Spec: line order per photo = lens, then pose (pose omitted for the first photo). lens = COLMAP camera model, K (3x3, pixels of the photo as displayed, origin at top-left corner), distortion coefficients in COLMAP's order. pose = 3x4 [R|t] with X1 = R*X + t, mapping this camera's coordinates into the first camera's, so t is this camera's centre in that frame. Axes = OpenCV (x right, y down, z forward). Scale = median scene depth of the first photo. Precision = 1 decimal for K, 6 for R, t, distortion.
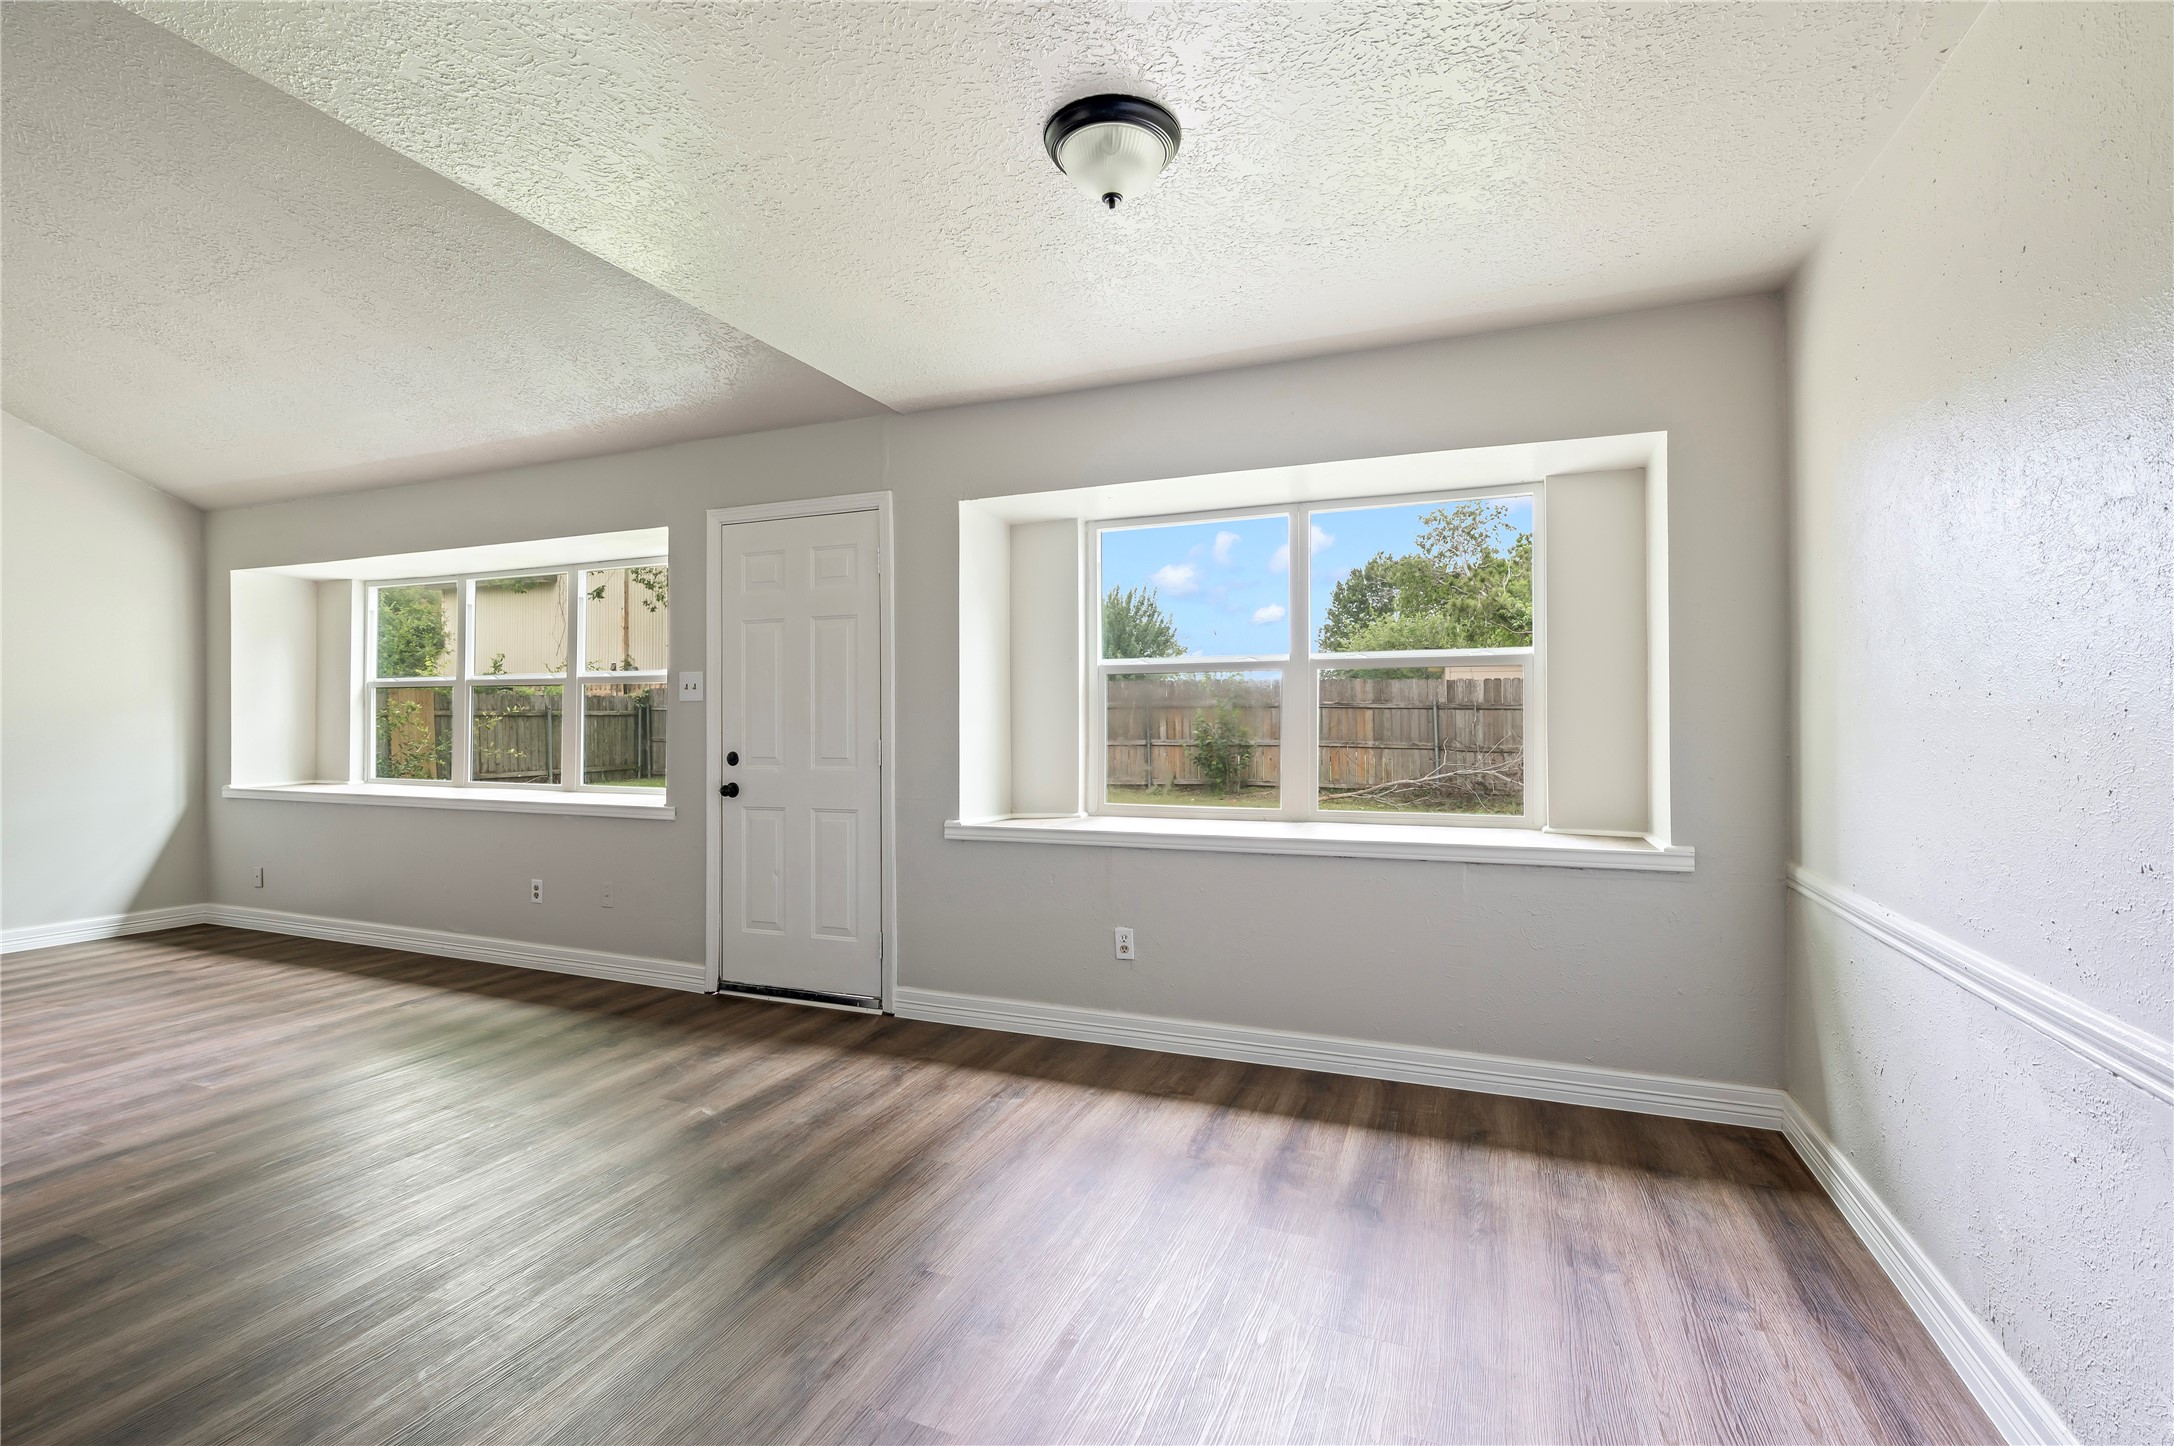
lens RADIAL K [[954.6, 0, 1095.4], [0, 954.6, 728.2], [0, 0, 1]] dist [-0.008662, 0.000094]
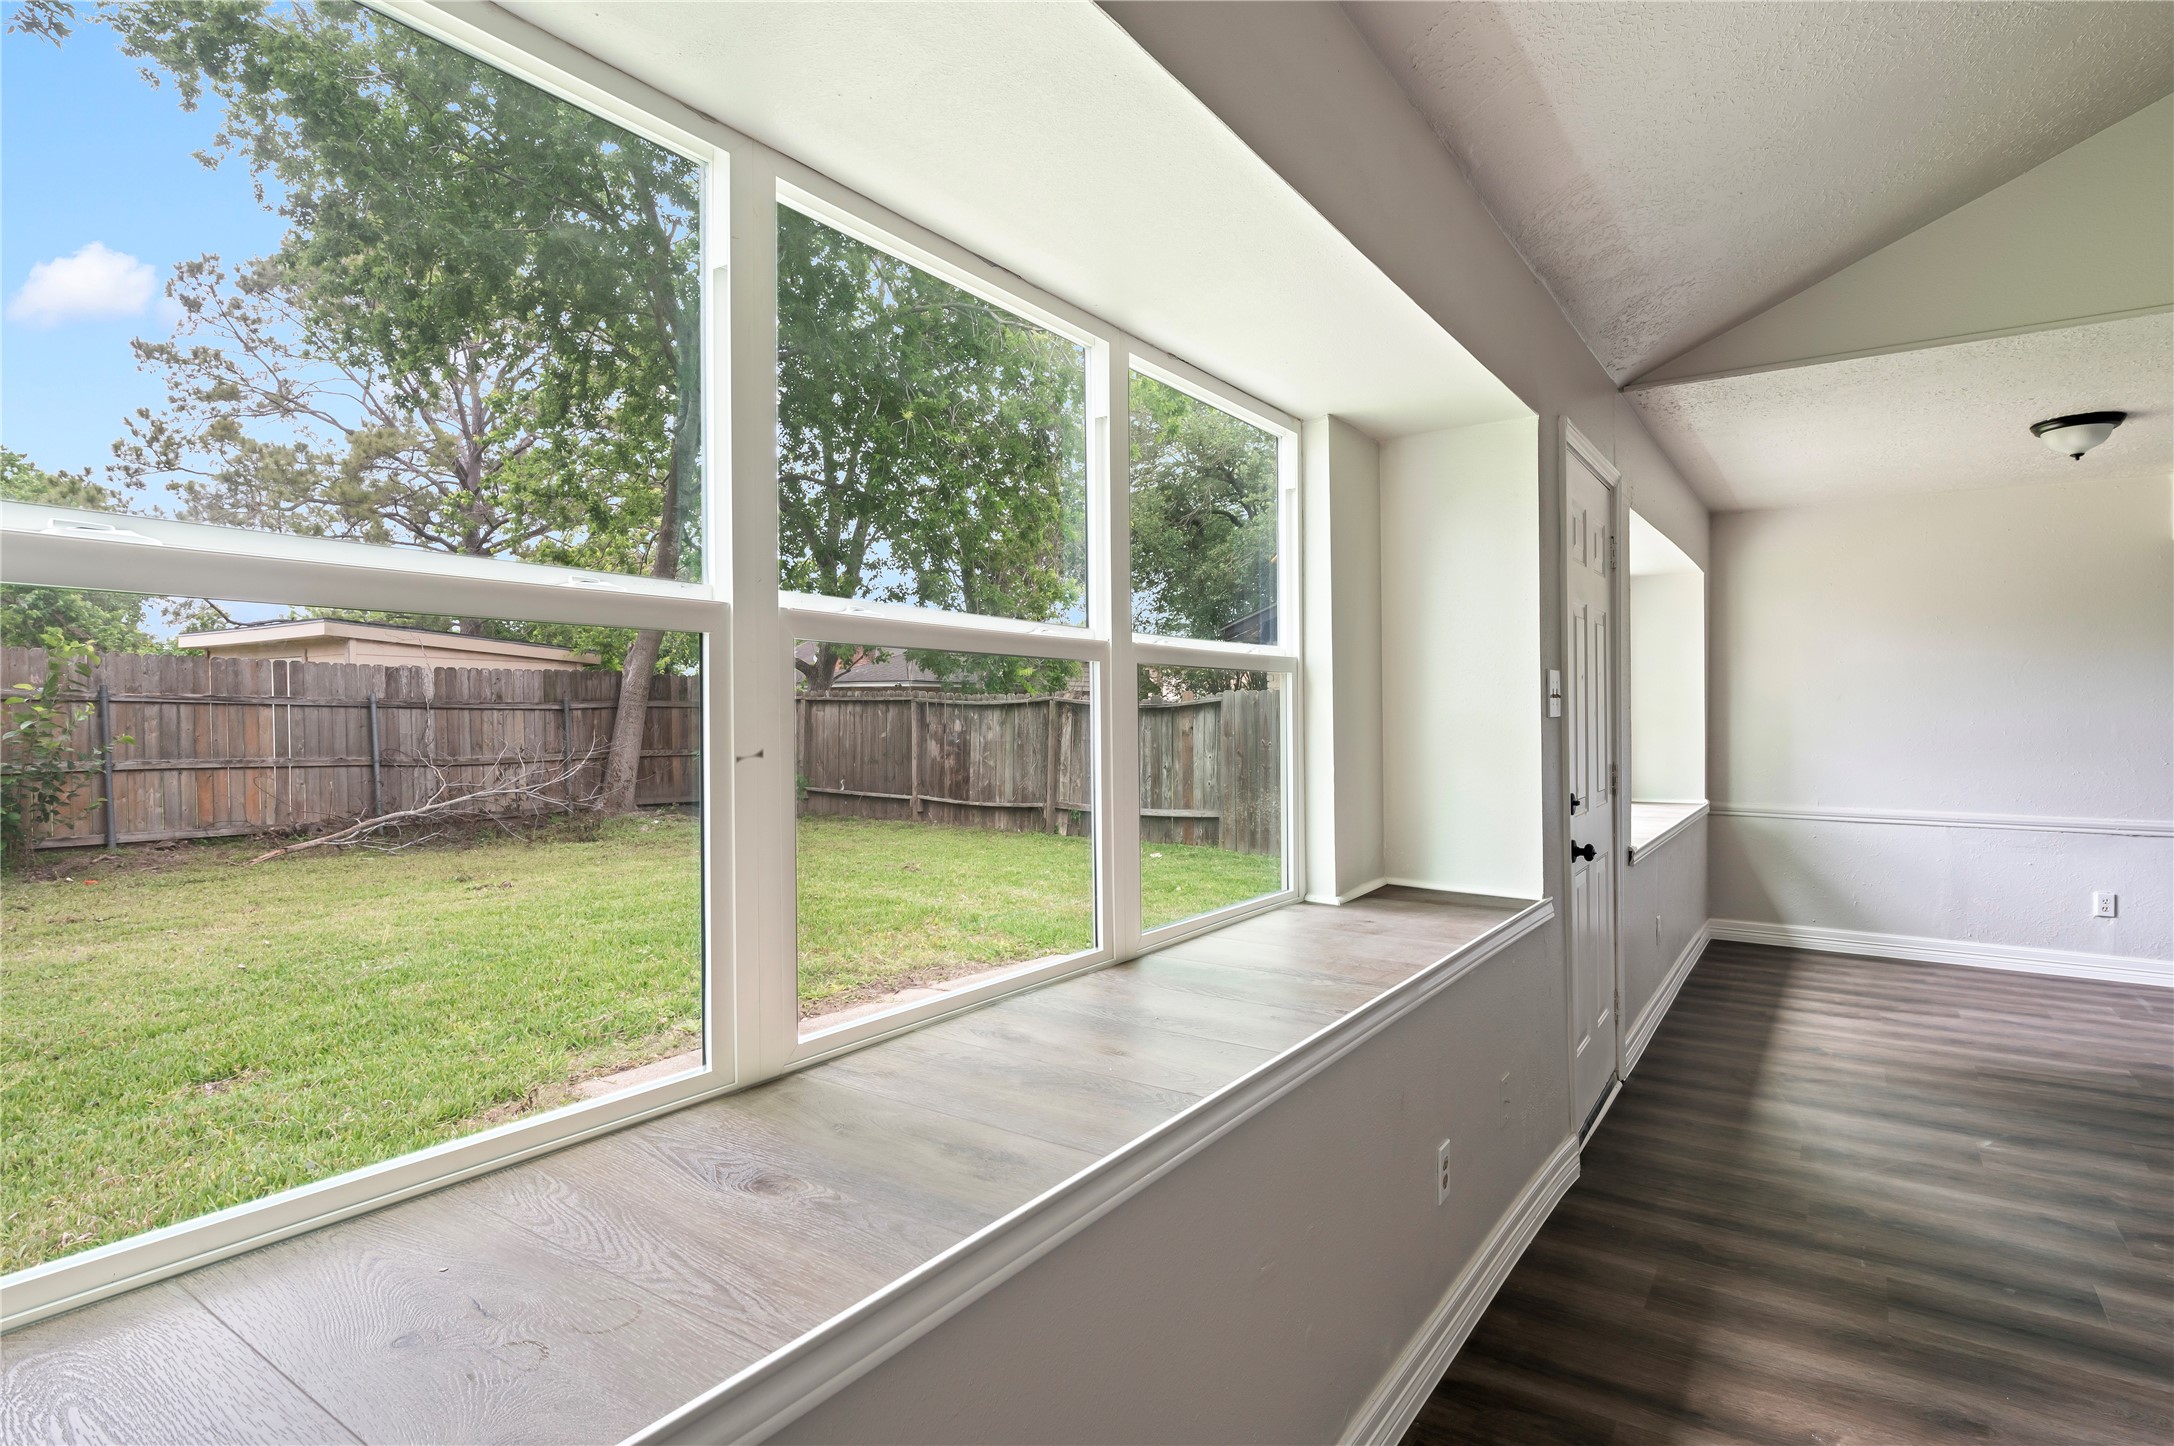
lens RADIAL K [[1118.2, 0, 1099.3], [0, 1118.2, 712.0], [0, 0, 1]] dist [-0.006814, -0.003000]
pose [[0.216818, 0.003737, 0.976205, -0.324980], [0.008777, 0.999945, -0.005778, -0.007763], [-0.976173, 0.009821, 0.216773, 0.309475]]
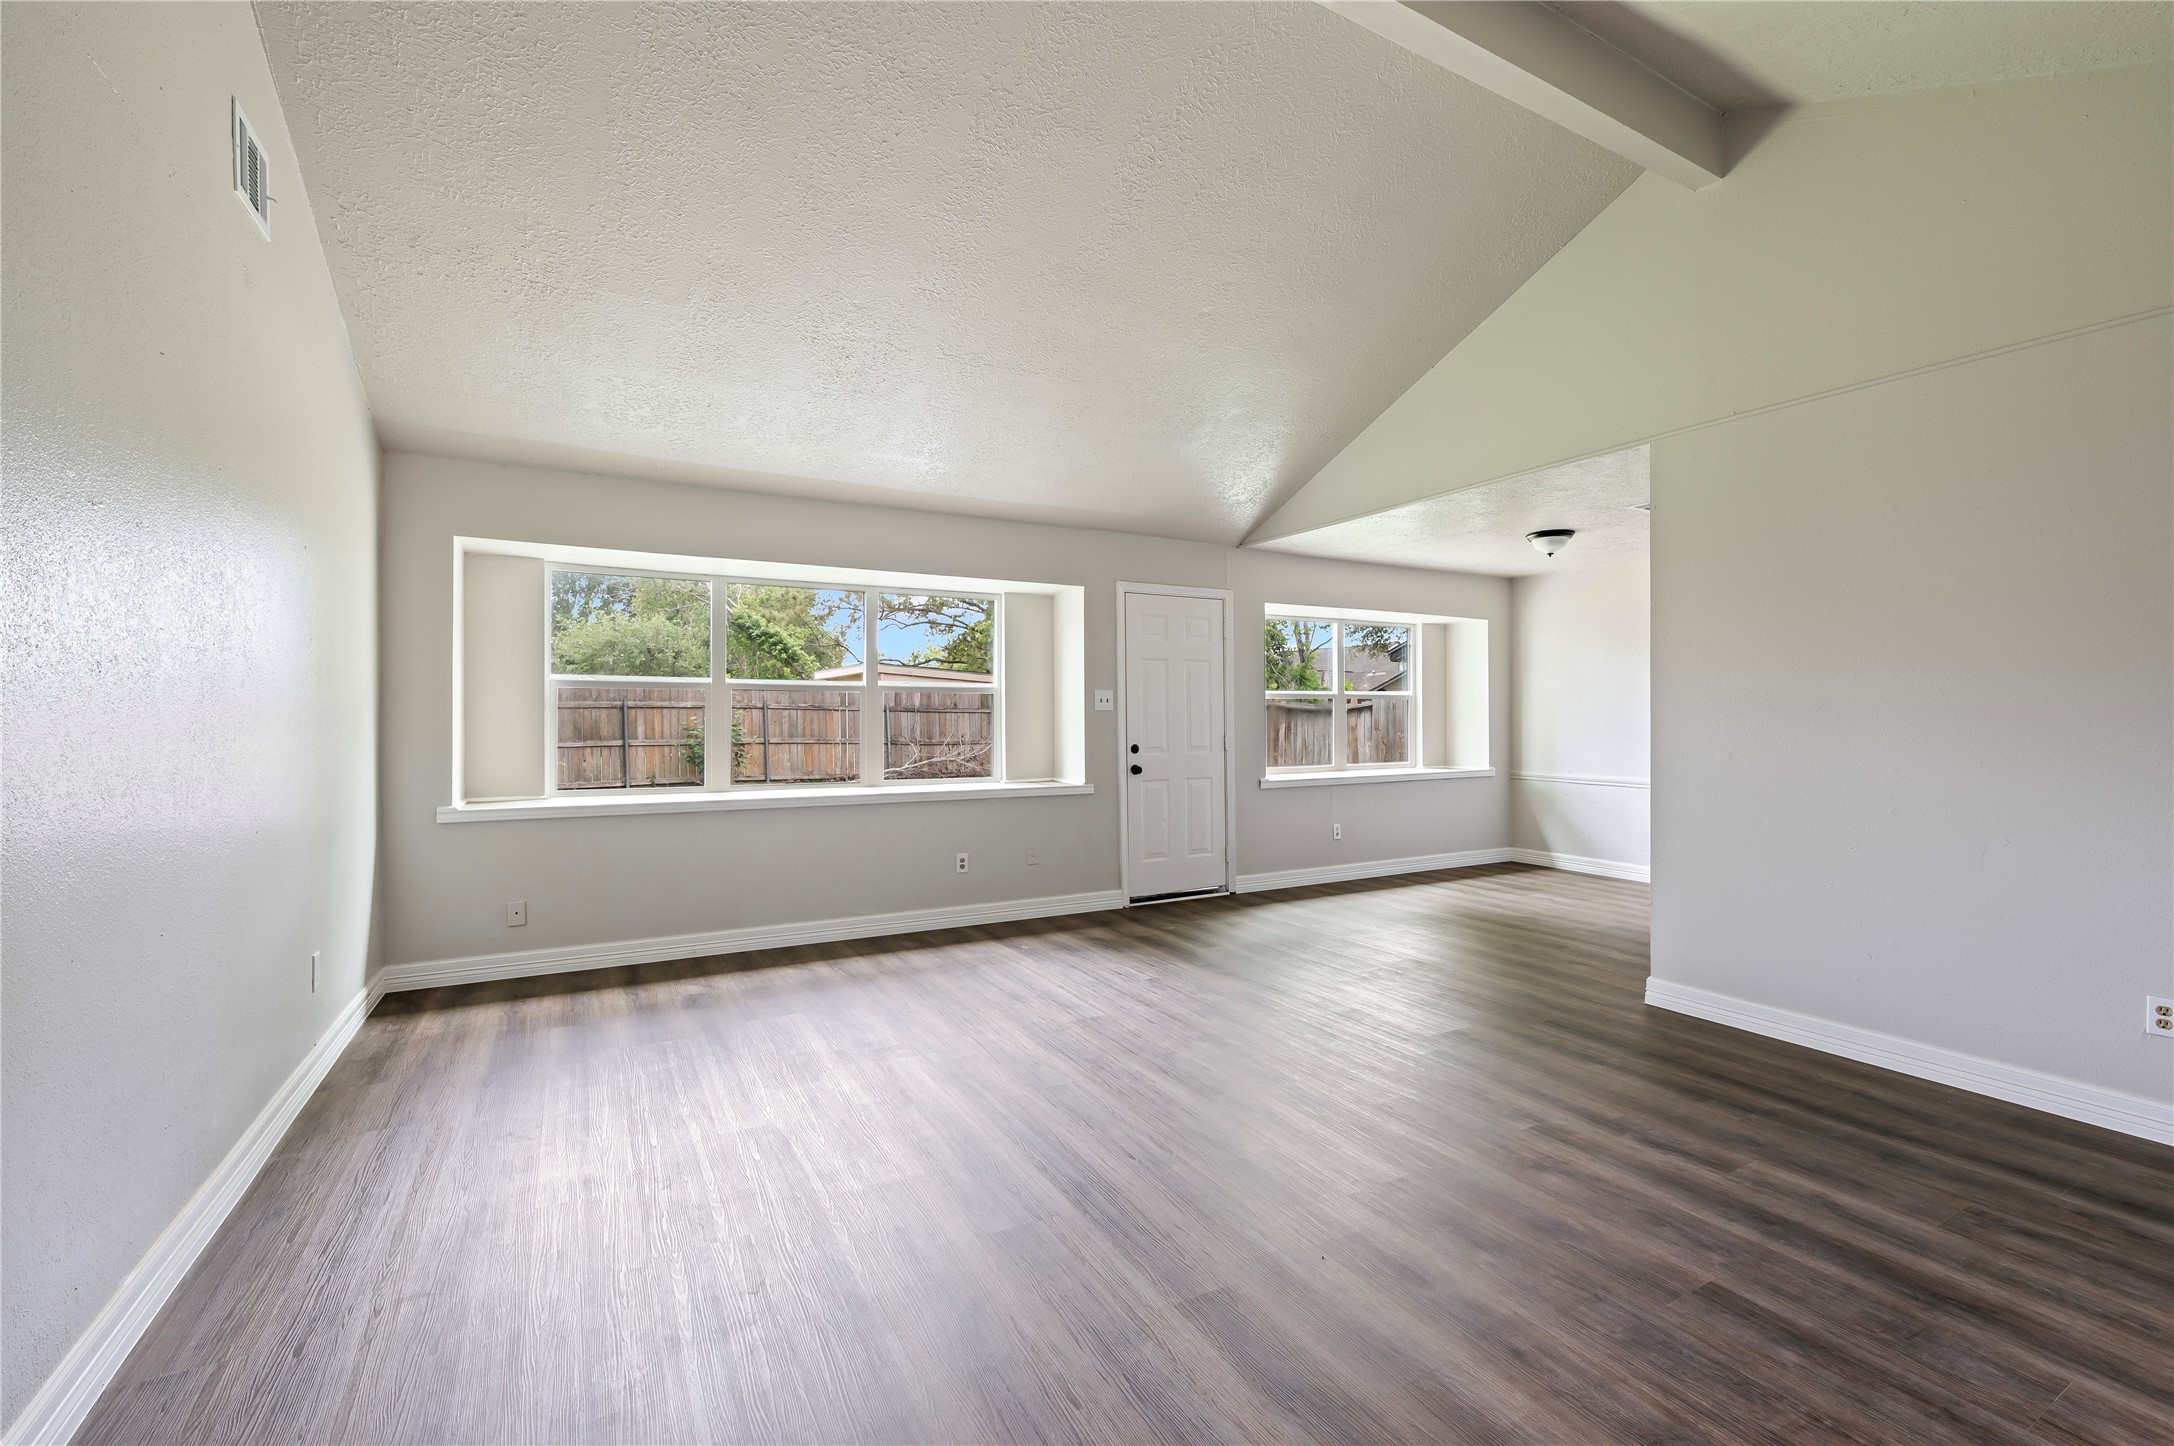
lens RADIAL K [[920.6, 0, 1092.9], [0, 920.6, 714.5], [0, 0, 1]] dist [-0.002552, 0.000009]
pose [[0.624413, 0.004360, 0.781083, -0.420609], [0.005801, 0.999931, -0.010220, -0.002114], [-0.781073, 0.010913, 0.624344, 0.038362]]
